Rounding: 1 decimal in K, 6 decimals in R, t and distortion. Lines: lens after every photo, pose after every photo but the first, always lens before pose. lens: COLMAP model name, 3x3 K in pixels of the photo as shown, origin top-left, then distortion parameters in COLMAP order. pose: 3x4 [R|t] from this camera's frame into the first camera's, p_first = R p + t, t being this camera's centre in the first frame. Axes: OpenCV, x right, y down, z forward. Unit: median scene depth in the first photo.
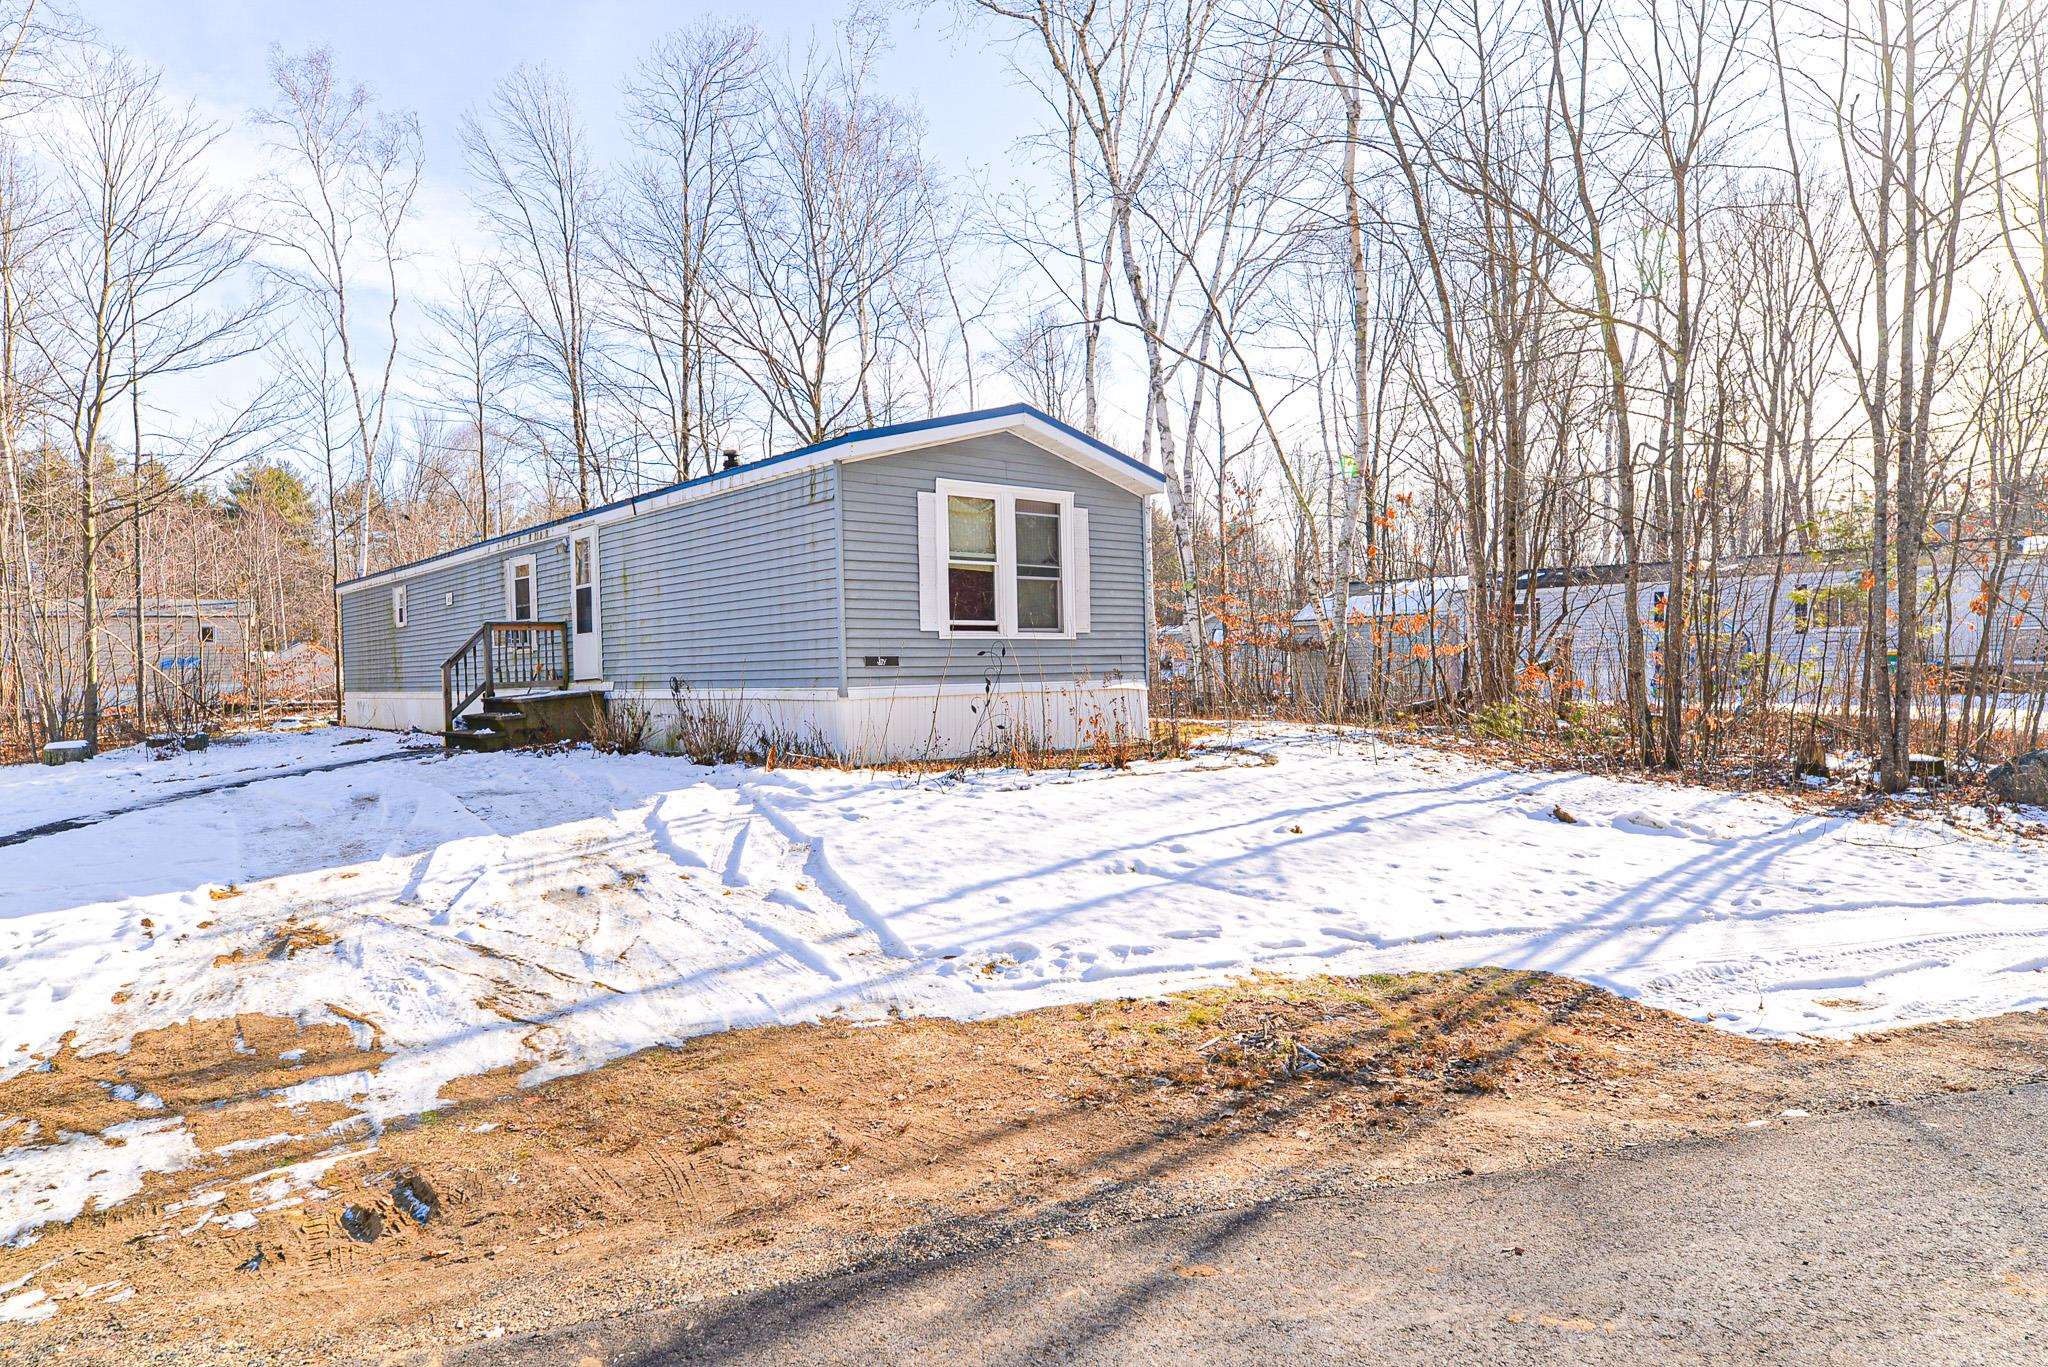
lens RADIAL K [[1167.7, 0, 1008.3], [0, 1167.7, 690.6], [0, 0, 1]] dist [0.011771, -0.005836]
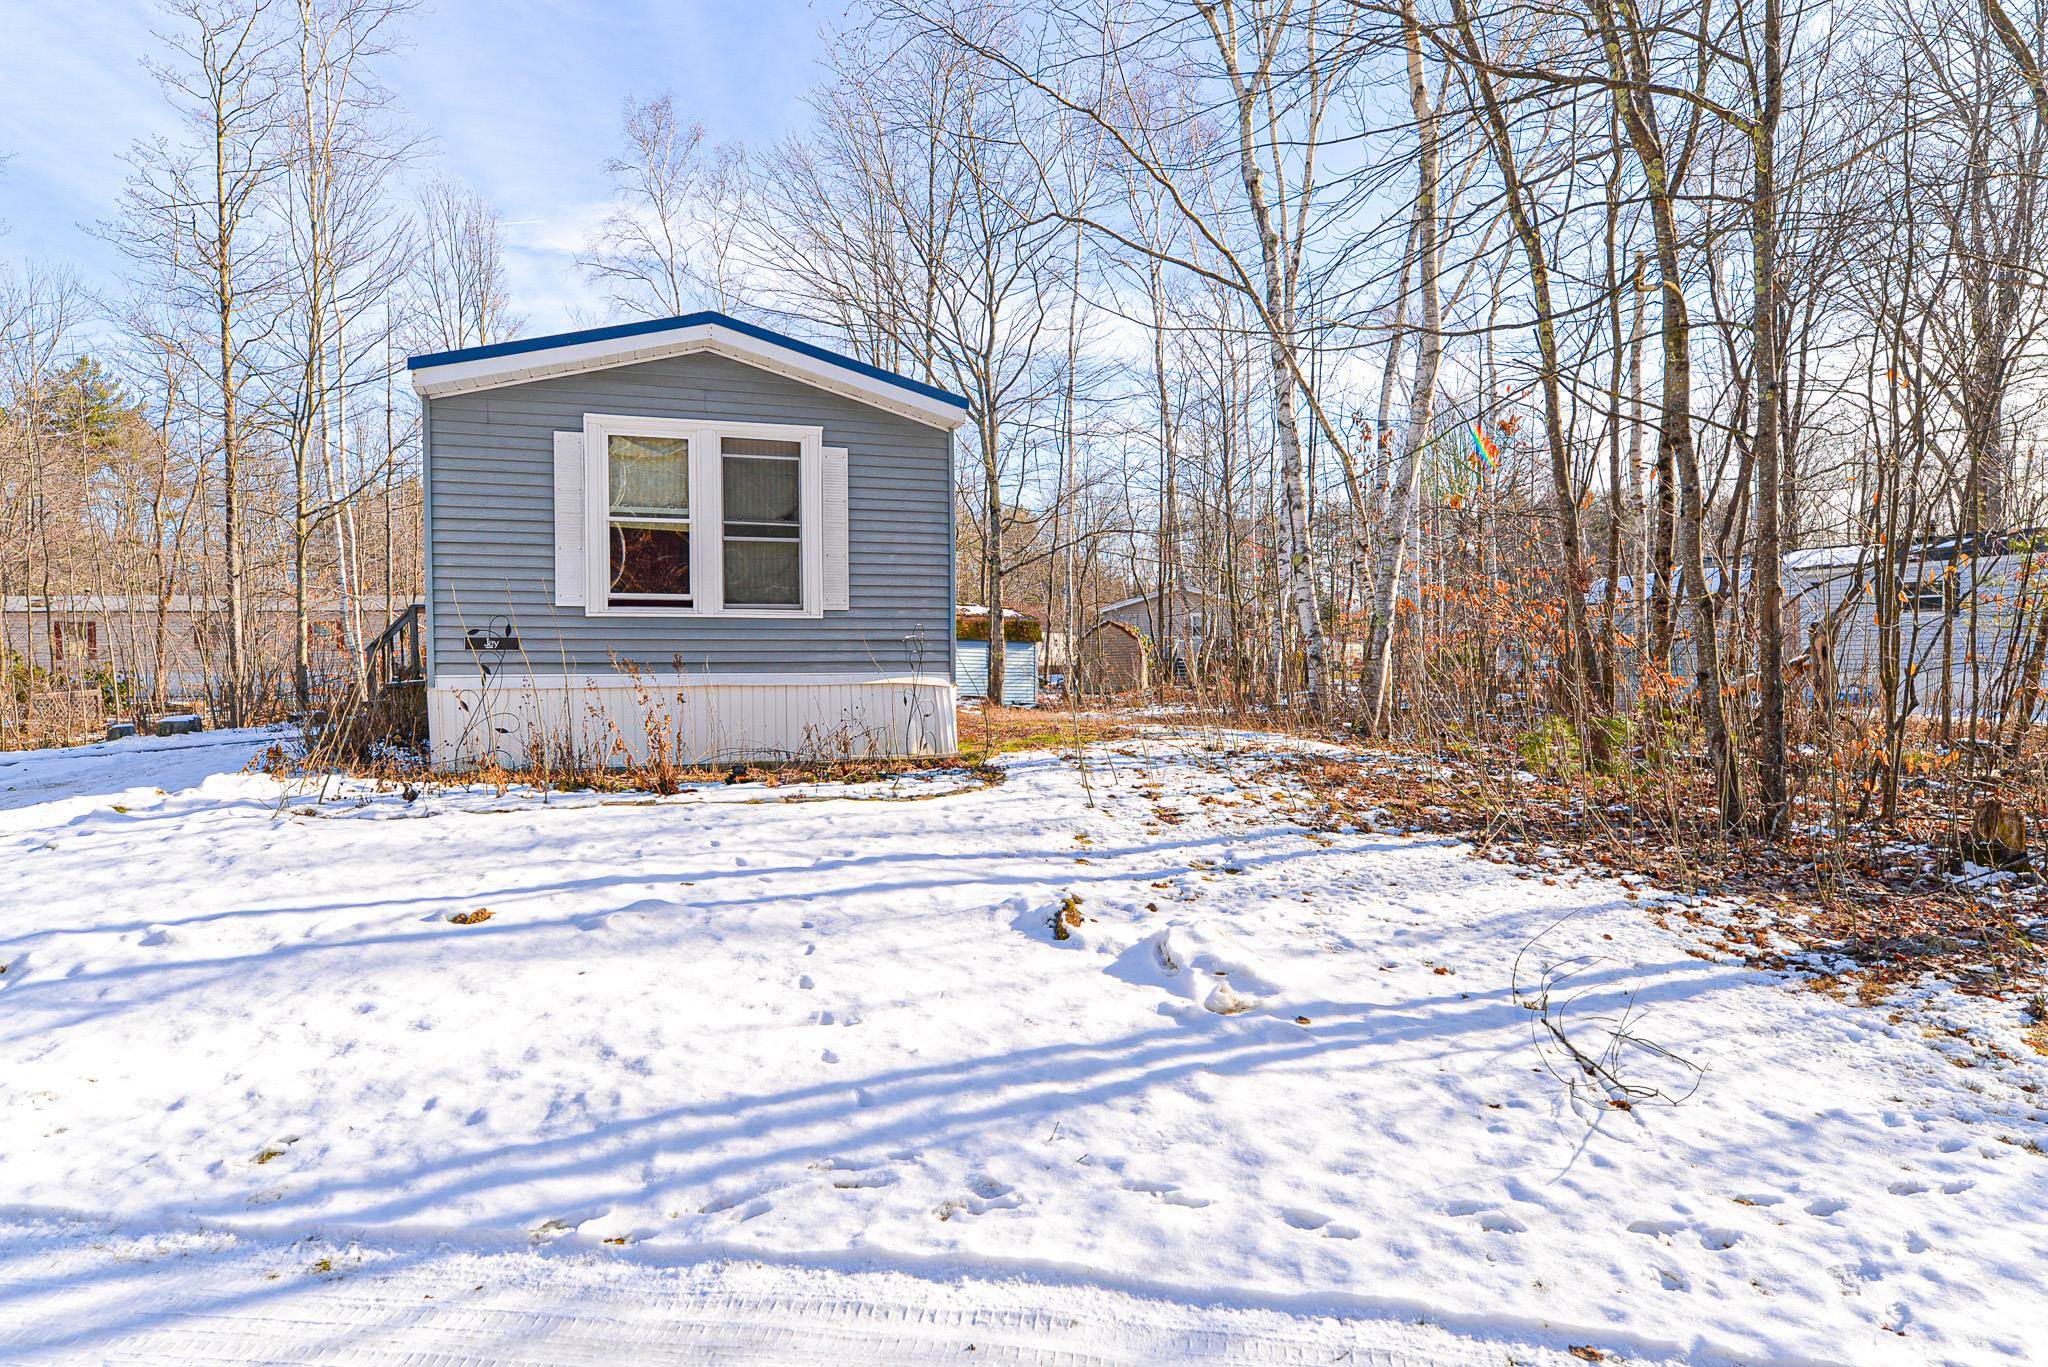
lens RADIAL K [[1167.7, 0, 1032.2], [0, 1167.7, 675.2], [0, 0, 1]] dist [0.011771, -0.005836]
pose [[0.931761, 0.015924, -0.362724, 0.375096], [-0.019804, 0.999780, -0.006981, -0.003557], [0.362532, 0.013688, 0.931871, 0.273153]]
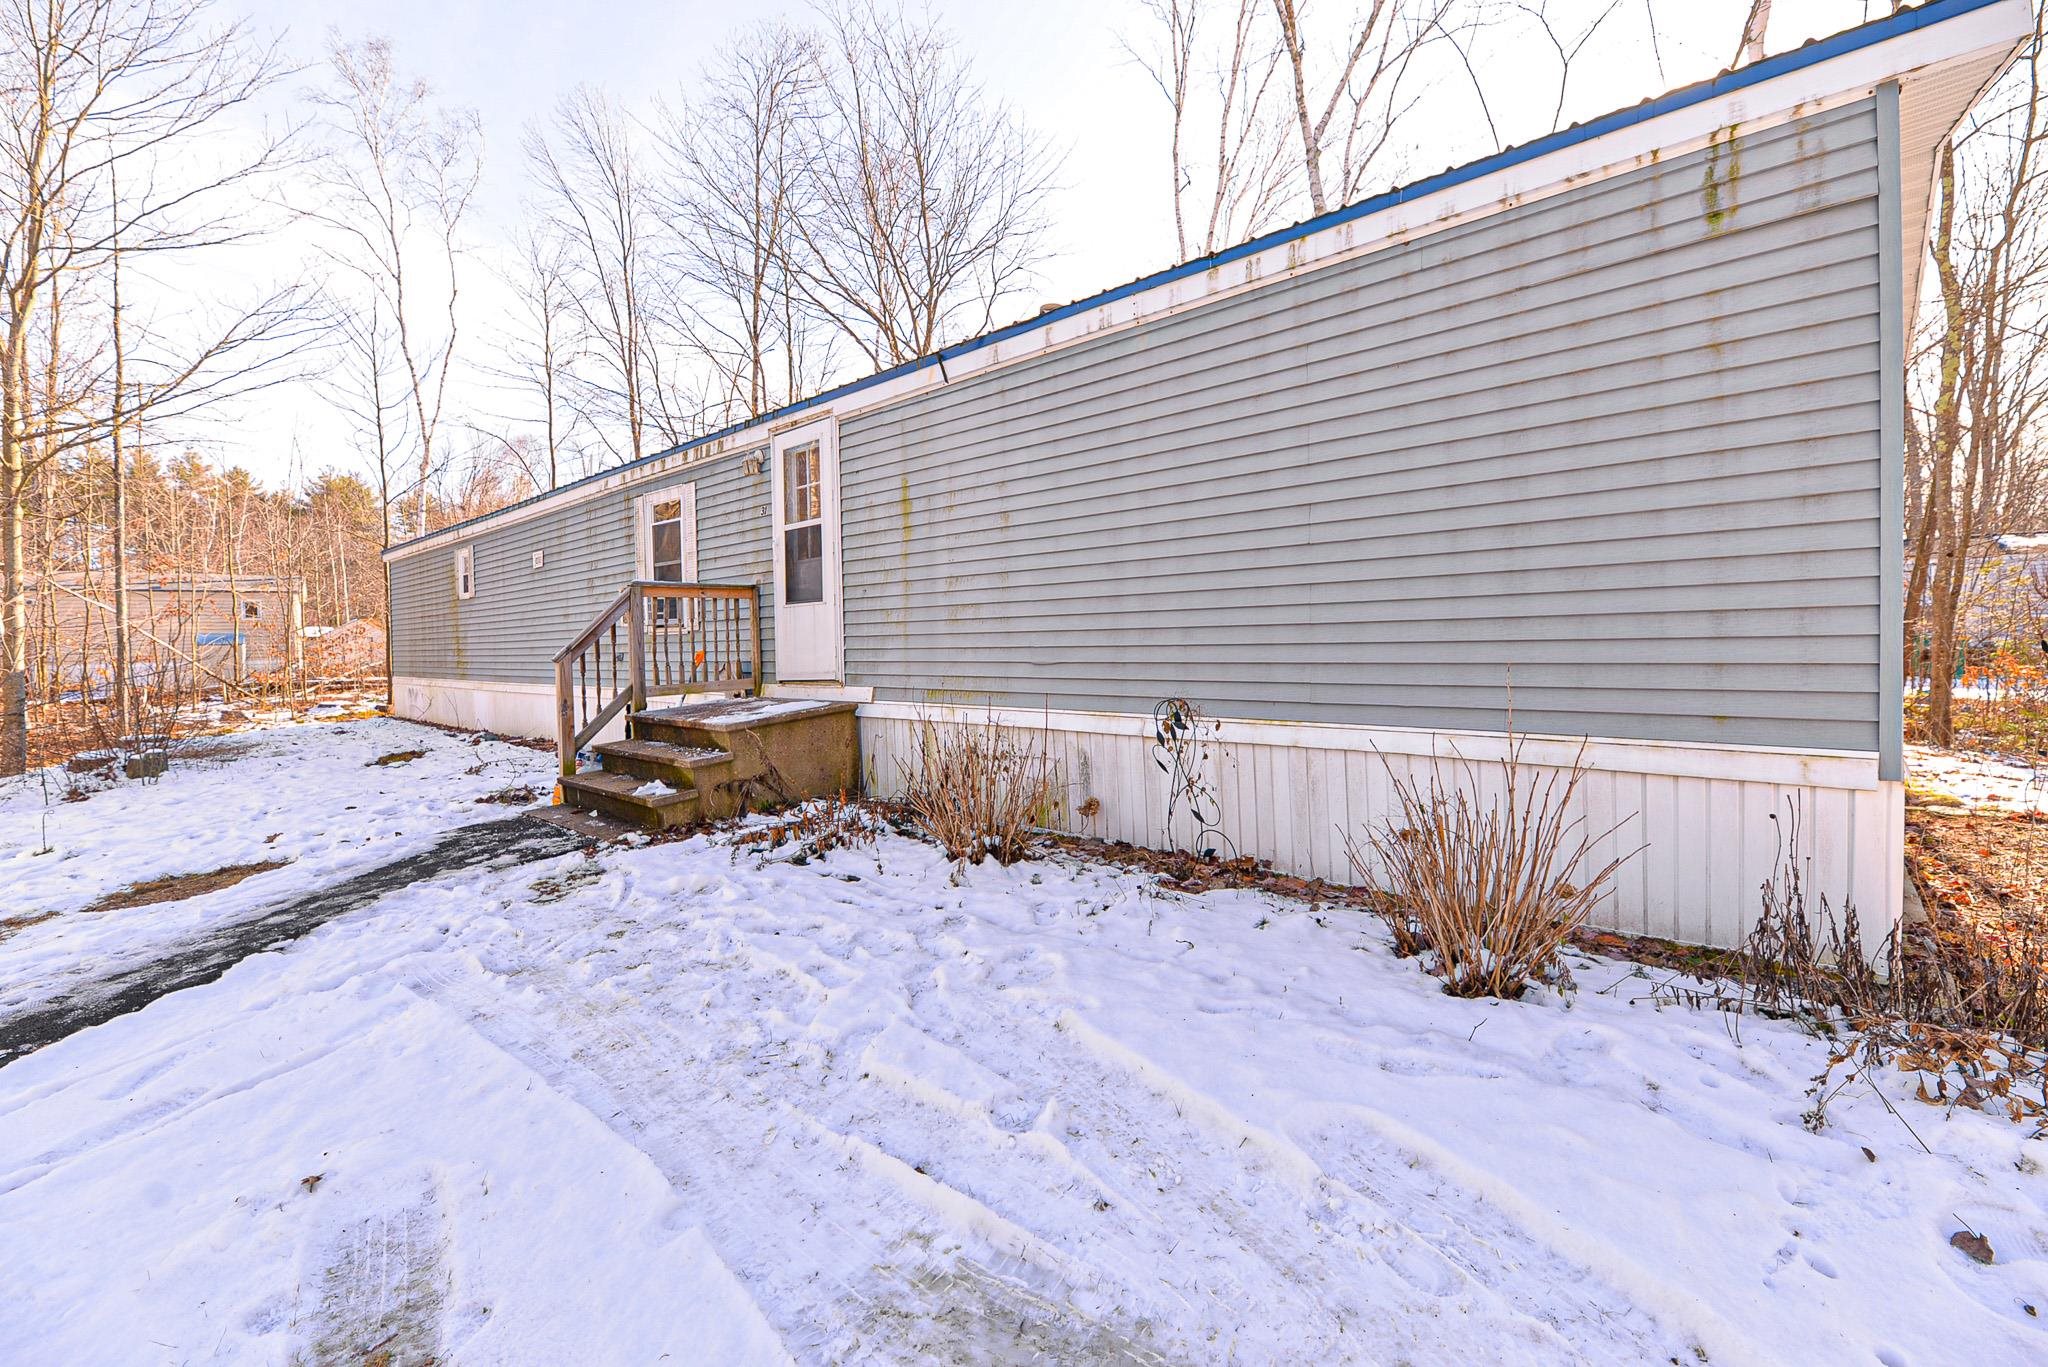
lens RADIAL K [[843.2, 0, 1024.3], [0, 843.2, 651.2], [0, 0, 1]] dist [-0.001600, -0.000259]
pose [[0.993180, 0.001538, 0.116578, -0.292925], [-0.000738, 0.999976, -0.006906, -0.020998], [-0.116585, 0.006773, 0.993158, 0.544088]]
